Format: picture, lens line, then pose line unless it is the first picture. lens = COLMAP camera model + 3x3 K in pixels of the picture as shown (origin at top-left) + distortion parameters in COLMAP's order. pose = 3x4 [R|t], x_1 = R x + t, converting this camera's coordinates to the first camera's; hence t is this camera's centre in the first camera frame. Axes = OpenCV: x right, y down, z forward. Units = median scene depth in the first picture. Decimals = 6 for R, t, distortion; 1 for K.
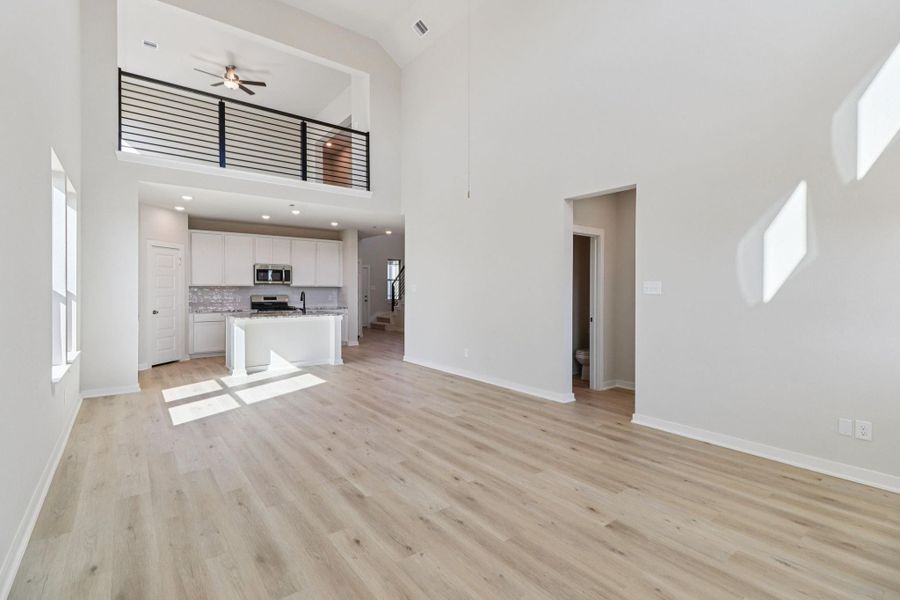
lens RADIAL K [[423.0, 0, 456.8], [0, 423.0, 289.4], [0, 0, 1]] dist [0.025193, -0.000483]
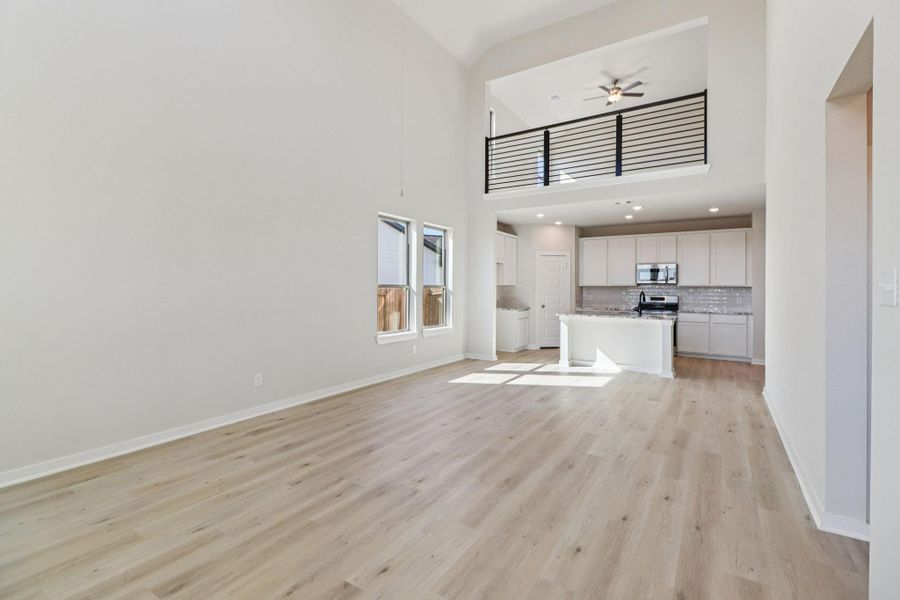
lens RADIAL K [[416.1, 0, 442.4], [0, 416.1, 286.8], [0, 0, 1]] dist [0.017317, -0.000979]
pose [[0.323854, 0.000016, -0.946107, 0.716133], [-0.005887, 0.999981, -0.001998, -0.002241], [0.946089, 0.006217, 0.323848, 0.564042]]
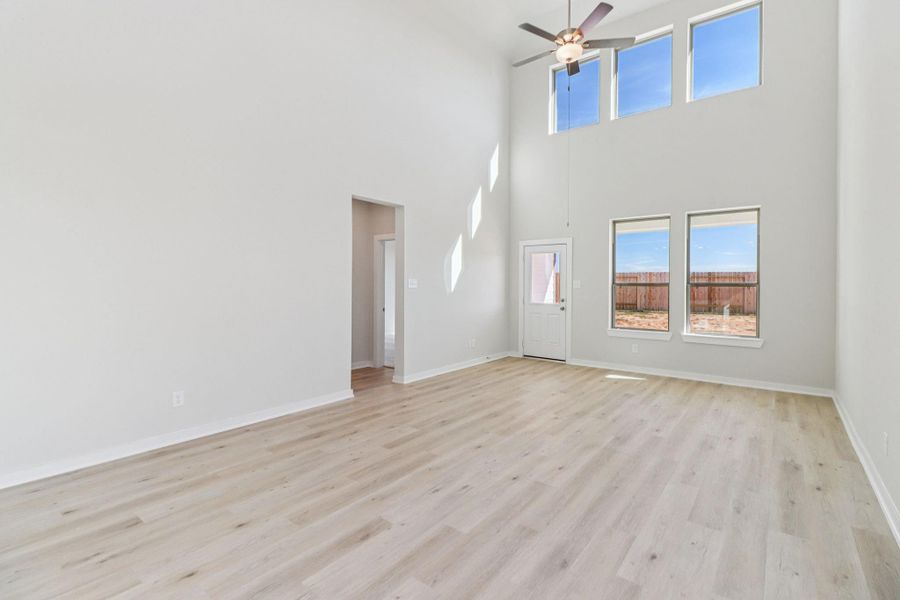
lens RADIAL K [[419.1, 0, 445.5], [0, 419.1, 285.5], [0, 0, 1]] dist [0.026148, 0.000050]
pose [[-0.241493, -0.003441, 0.970396, -0.990287], [-0.005812, 0.999981, 0.002100, -0.002732], [-0.970385, -0.005133, -0.241509, 1.313527]]
